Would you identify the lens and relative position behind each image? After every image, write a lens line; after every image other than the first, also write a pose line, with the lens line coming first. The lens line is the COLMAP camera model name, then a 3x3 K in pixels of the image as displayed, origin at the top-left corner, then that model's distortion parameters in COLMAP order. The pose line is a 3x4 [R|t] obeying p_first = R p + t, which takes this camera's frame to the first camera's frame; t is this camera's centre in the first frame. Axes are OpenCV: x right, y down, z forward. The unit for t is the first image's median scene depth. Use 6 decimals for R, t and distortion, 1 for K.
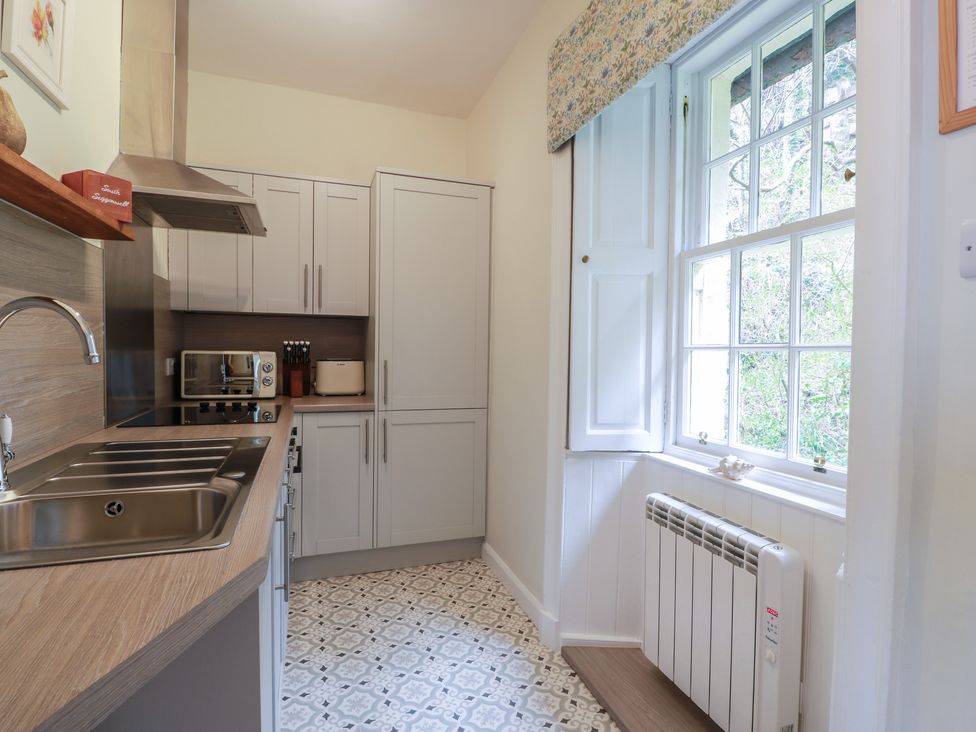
lens RADIAL K [[519.3, 0, 492.0], [0, 519.3, 364.1], [0, 0, 1]] dist [0.000701, -0.012592]
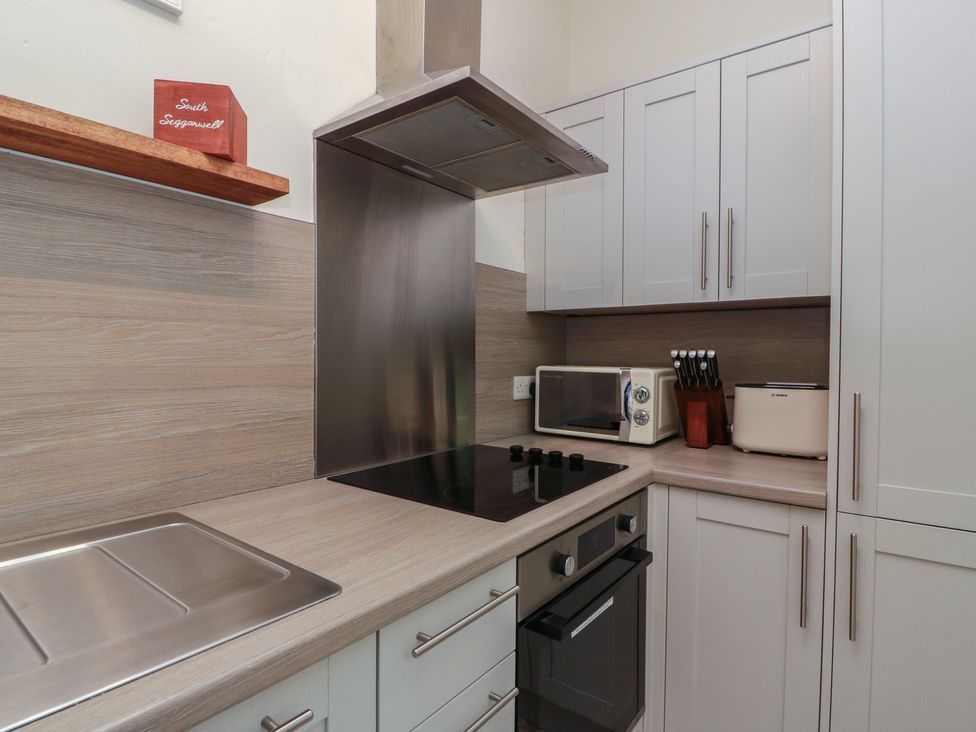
lens RADIAL K [[519.3, 0, 488.7], [0, 519.3, 362.3], [0, 0, 1]] dist [0.000701, -0.012592]
pose [[0.546269, 0.000576, -0.837609, -0.023706], [-0.023864, 0.999605, -0.014876, -0.022405], [0.837270, 0.028115, 0.546067, 0.640342]]
